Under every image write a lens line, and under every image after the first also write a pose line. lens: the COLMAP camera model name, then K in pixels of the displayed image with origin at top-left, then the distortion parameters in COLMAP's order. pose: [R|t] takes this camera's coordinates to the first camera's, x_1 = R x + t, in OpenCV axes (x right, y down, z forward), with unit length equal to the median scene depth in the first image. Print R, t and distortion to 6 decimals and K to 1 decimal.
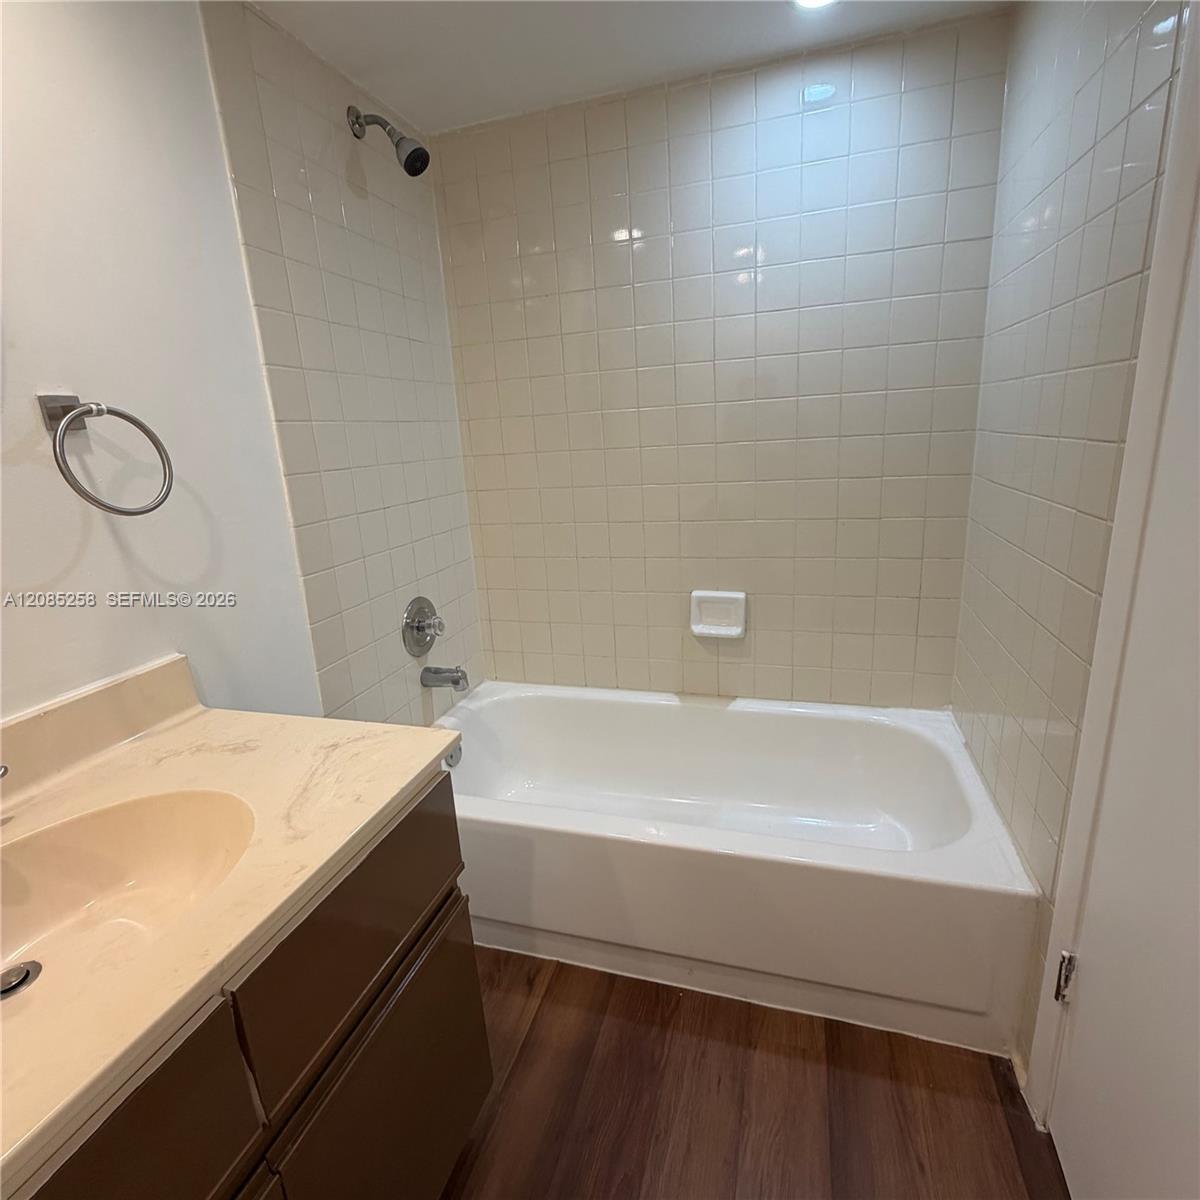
lens RADIAL K [[637.8, 0, 596.6], [0, 637.8, 598.7], [0, 0, 1]] dist [0.001345, -0.000738]
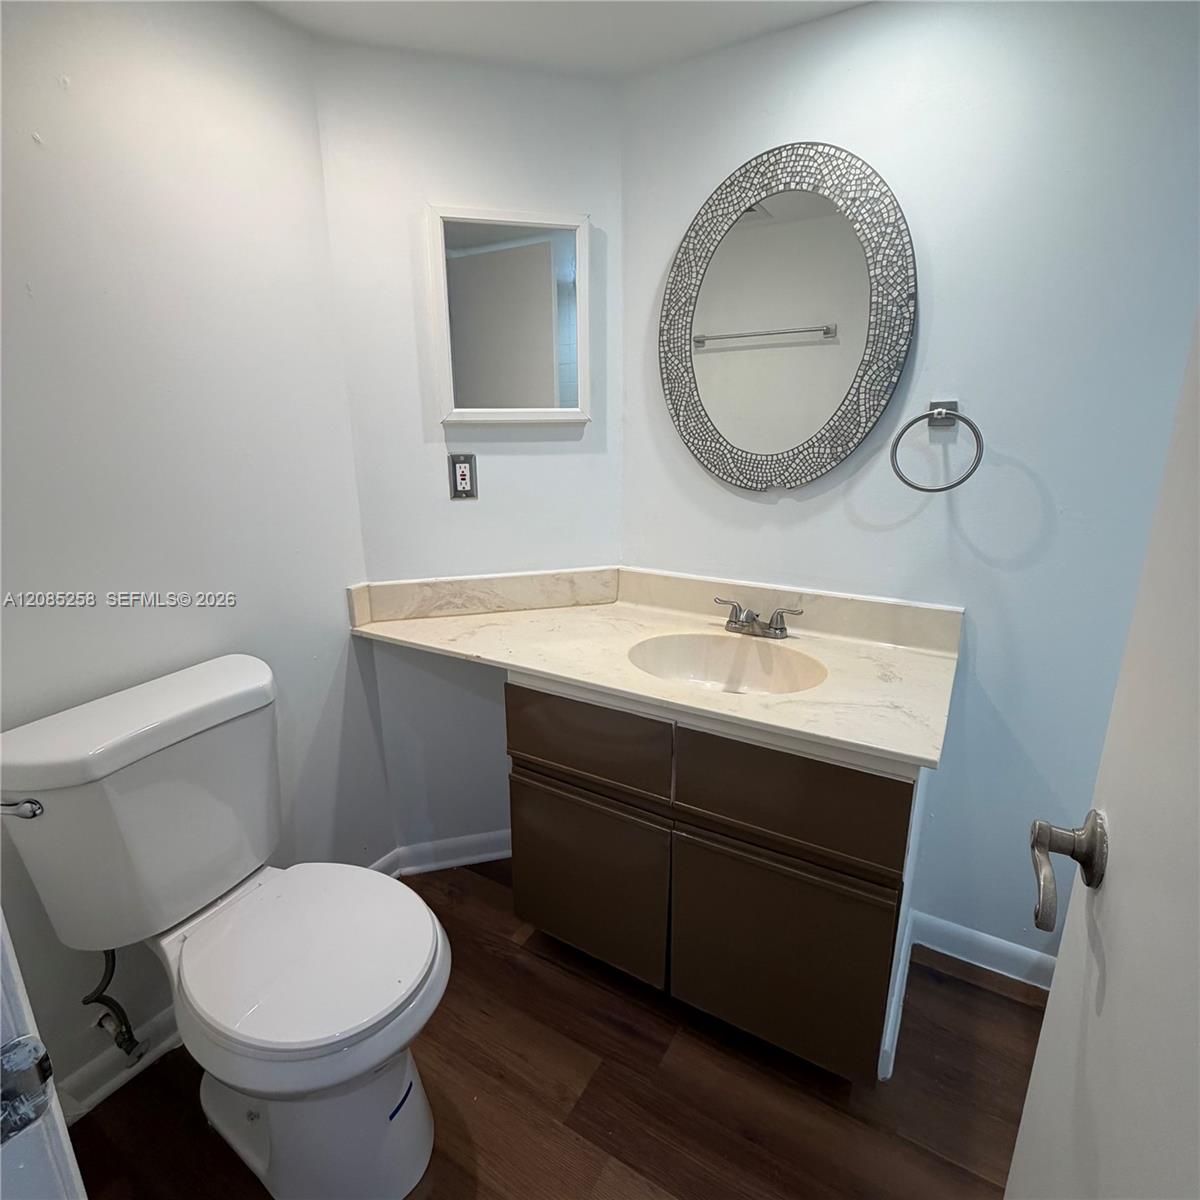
lens RADIAL K [[637.8, 0, 597.8], [0, 637.8, 599.2], [0, 0, 1]] dist [0.001345, -0.000738]
pose [[-0.246297, 0.313011, -0.917258, 0.747726], [-0.228098, 0.901108, 0.368748, -0.260042], [0.941971, 0.300046, -0.150543, 0.597021]]
